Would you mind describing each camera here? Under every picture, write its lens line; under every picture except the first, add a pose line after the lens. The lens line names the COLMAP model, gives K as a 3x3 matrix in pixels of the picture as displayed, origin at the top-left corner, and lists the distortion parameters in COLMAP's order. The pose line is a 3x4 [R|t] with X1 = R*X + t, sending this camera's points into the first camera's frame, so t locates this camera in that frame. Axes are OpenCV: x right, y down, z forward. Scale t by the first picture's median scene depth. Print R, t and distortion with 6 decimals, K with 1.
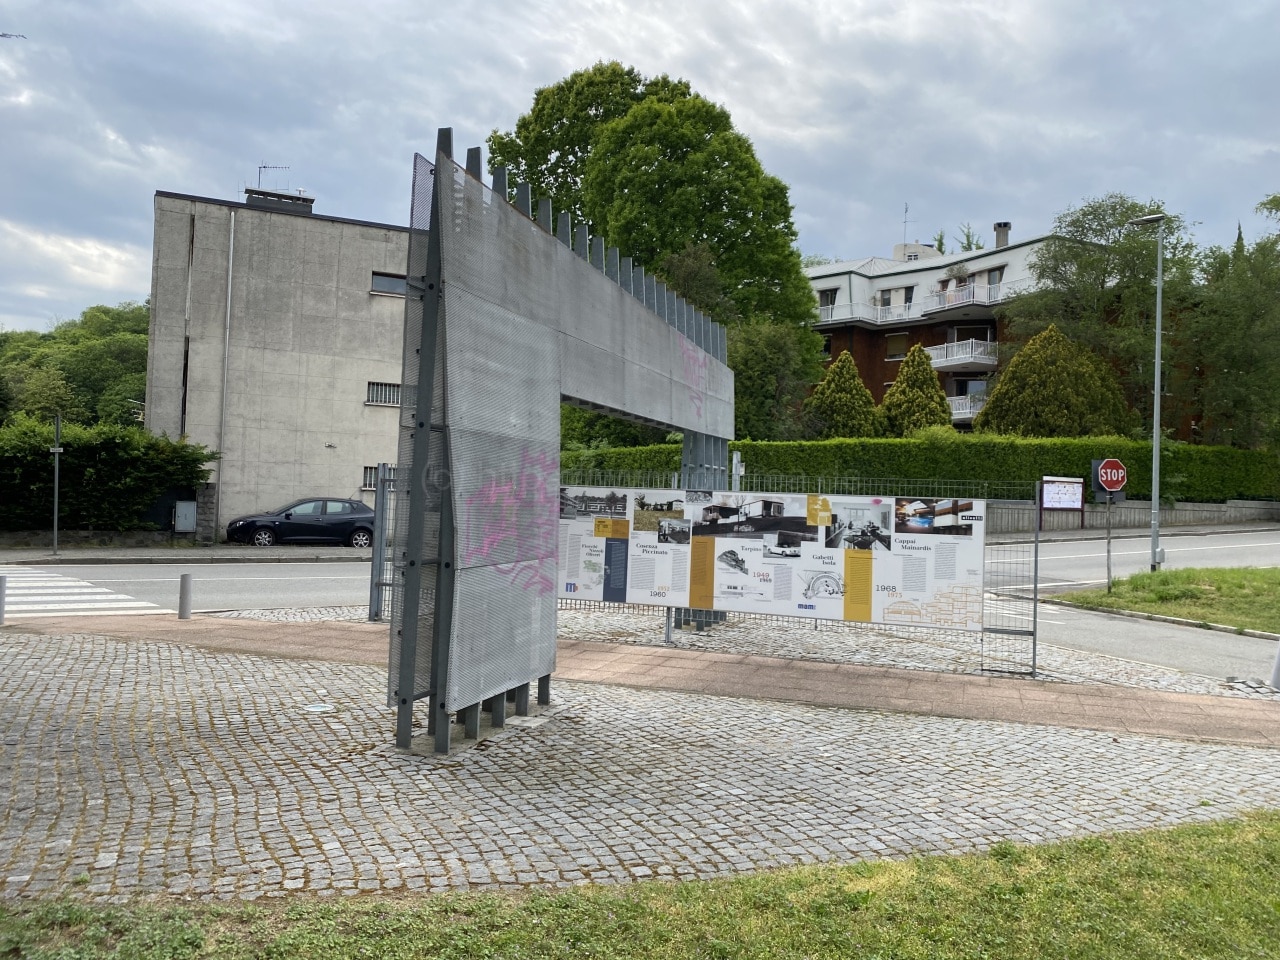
lens RADIAL K [[968.0, 0, 637.3], [0, 968.0, 468.0], [0, 0, 1]] dist [0.175501, -0.477332]
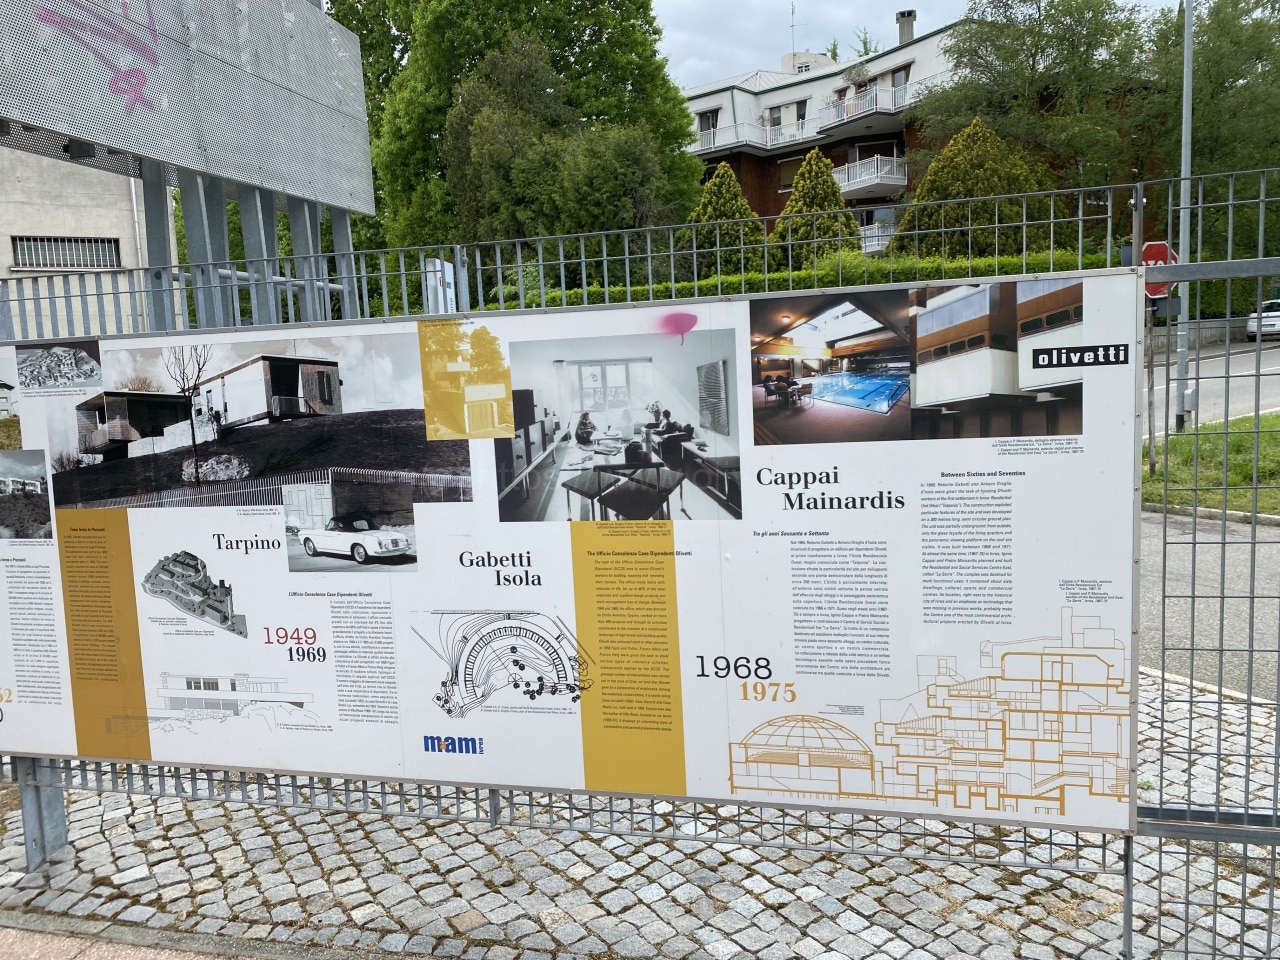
lens RADIAL K [[977.7, 0, 616.1], [0, 977.7, 477.9], [0, 0, 1]] dist [0.092938, -0.154555]
pose [[0.994014, -0.088801, 0.063651, 0.199505], [0.079277, 0.987102, 0.139086, 0.035166], [-0.075181, -0.133207, 0.988233, 0.713106]]
